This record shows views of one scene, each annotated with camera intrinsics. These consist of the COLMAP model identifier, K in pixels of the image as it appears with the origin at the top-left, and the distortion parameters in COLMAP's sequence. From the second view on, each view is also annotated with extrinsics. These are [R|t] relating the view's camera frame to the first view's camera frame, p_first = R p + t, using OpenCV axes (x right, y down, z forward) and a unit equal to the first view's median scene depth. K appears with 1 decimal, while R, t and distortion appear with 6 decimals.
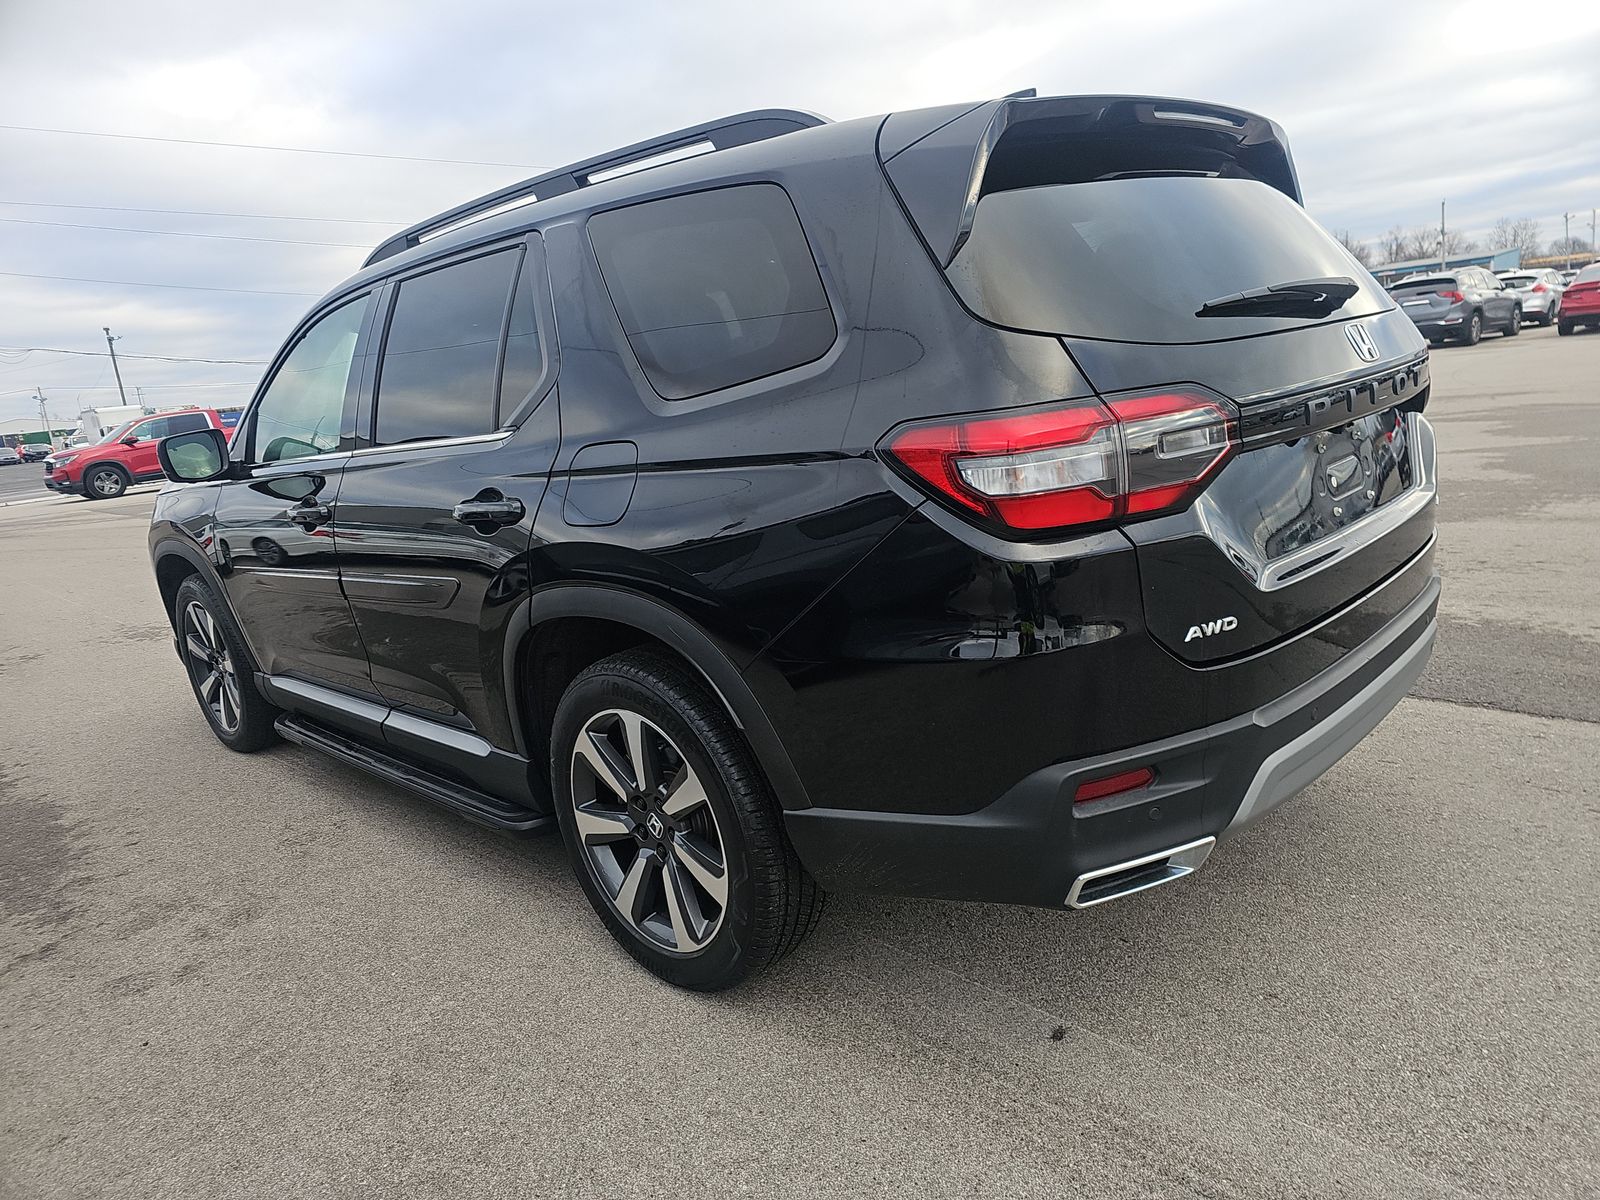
lens RADIAL K [[1058.2, 0, 800.0], [0, 1058.2, 600.0], [0, 0, 1]] dist [0.026321, -0.000838]
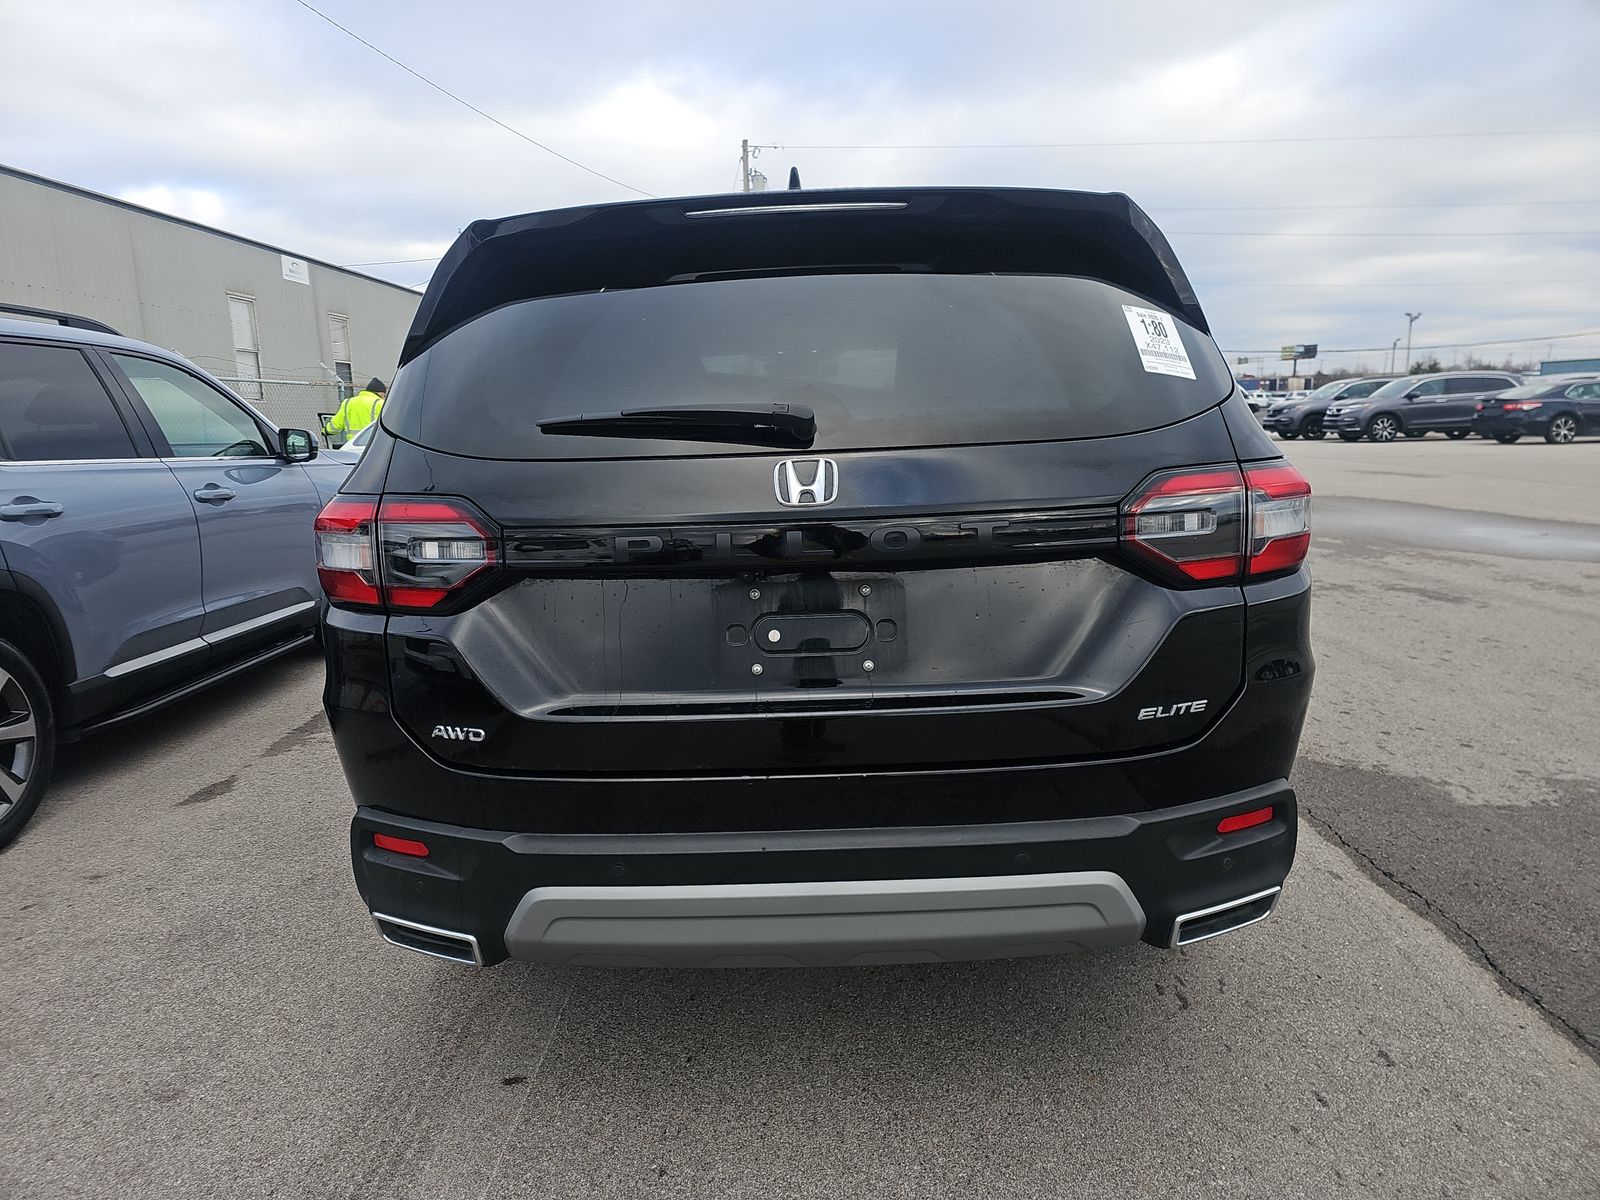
lens RADIAL K [[1070.7, 0, 800.0], [0, 1070.7, 600.0], [0, 0, 1]] dist [0.035867, 0.000315]
pose [[0.683190, 0.212591, -0.698611, 1.168749], [-0.205237, 0.974023, 0.095694, -0.238018], [0.700807, 0.078003, 0.709074, 0.425692]]
